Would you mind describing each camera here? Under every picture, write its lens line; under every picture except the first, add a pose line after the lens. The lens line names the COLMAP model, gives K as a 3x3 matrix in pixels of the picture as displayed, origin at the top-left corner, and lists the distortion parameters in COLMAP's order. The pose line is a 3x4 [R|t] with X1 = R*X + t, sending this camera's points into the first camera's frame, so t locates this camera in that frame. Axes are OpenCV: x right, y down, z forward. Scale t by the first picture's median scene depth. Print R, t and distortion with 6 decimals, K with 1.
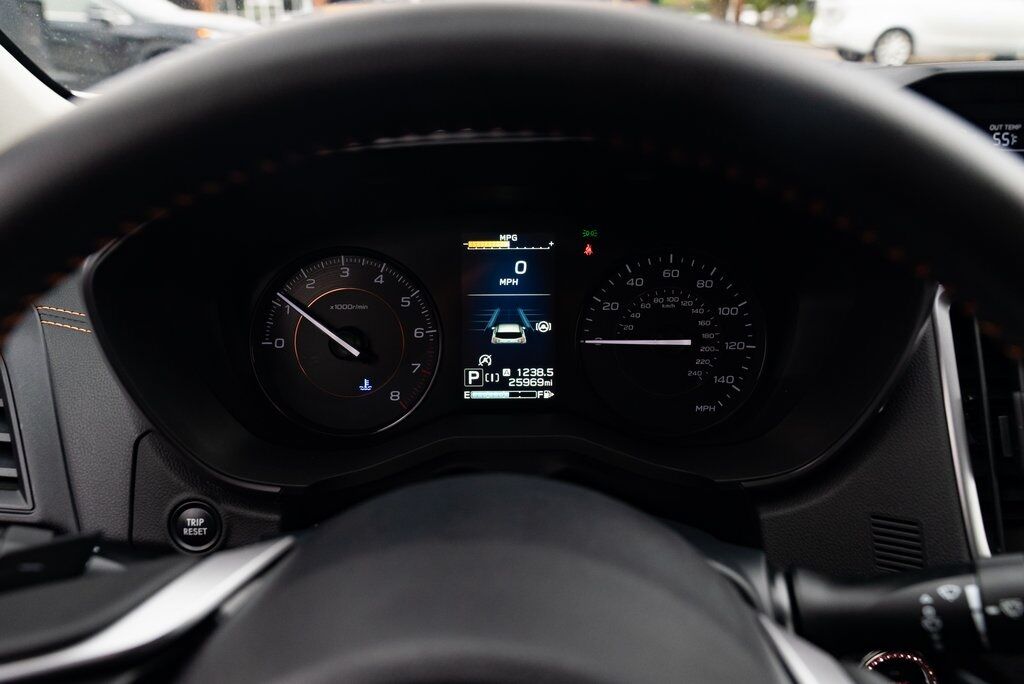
lens RADIAL K [[831.3, 0, 512.0], [0, 831.3, 342.0], [0, 0, 1]] dist [-0.016322, 0.016293]
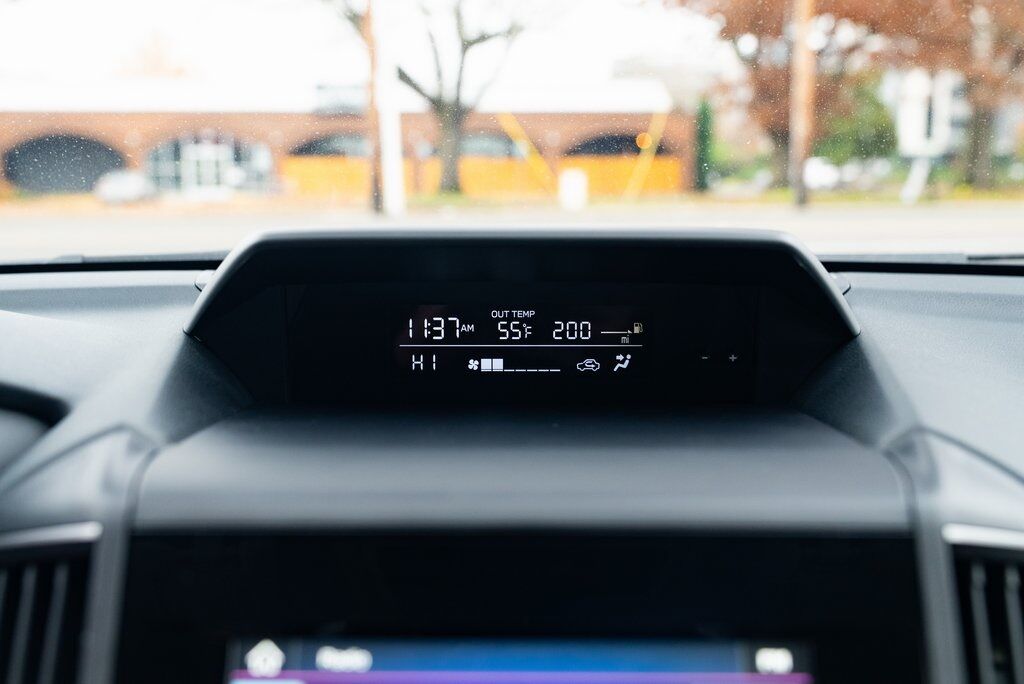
lens RADIAL K [[1117.7, 0, 512.0], [0, 1117.7, 342.0], [0, 0, 1]] dist [-0.012924, -0.003231]
pose [[0.999811, 0.008799, -0.017346, 0.772817], [-0.012389, 0.975603, -0.219193, -0.030524], [0.014994, 0.219367, 0.975527, 0.080161]]
